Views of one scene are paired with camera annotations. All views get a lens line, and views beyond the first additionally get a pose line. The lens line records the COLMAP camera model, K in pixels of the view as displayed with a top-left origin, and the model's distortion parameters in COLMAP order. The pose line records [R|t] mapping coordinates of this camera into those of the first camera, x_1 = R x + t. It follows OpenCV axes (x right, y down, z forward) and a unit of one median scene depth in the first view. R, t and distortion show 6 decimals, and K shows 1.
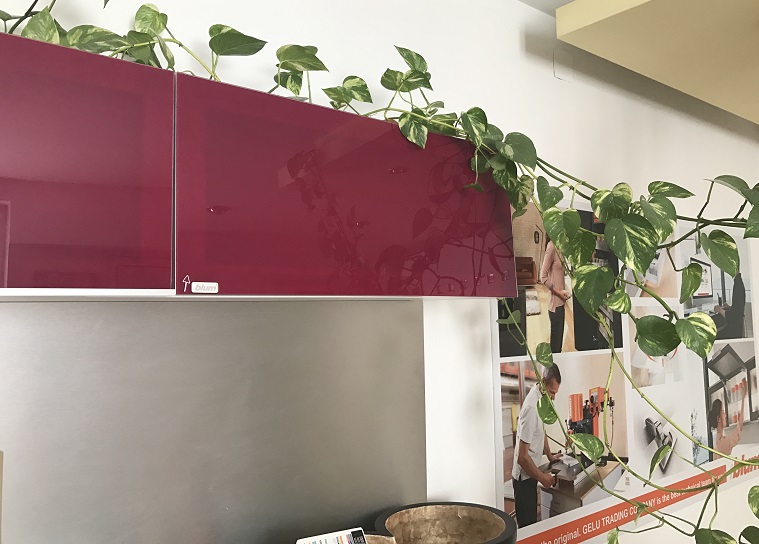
lens RADIAL K [[620.9, 0, 379.5], [0, 620.9, 272.0], [0, 0, 1]] dist [0.000889, -0.000047]
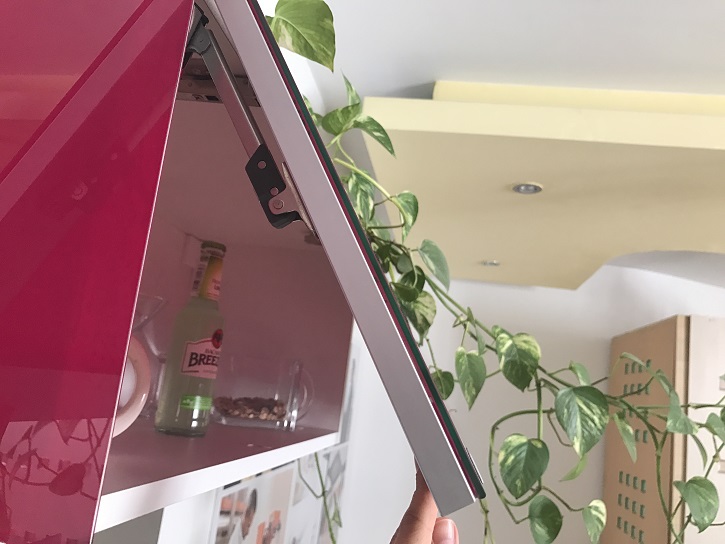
lens RADIAL K [[596.9, 0, 362.5], [0, 596.9, 272.0], [0, 0, 1]] dist [-0.017030, -0.005385]
pose [[0.710221, 0.236519, 0.663057, -0.348540], [-0.178012, 0.971599, -0.155905, -0.056782], [-0.681100, -0.007305, 0.732154, 0.544370]]
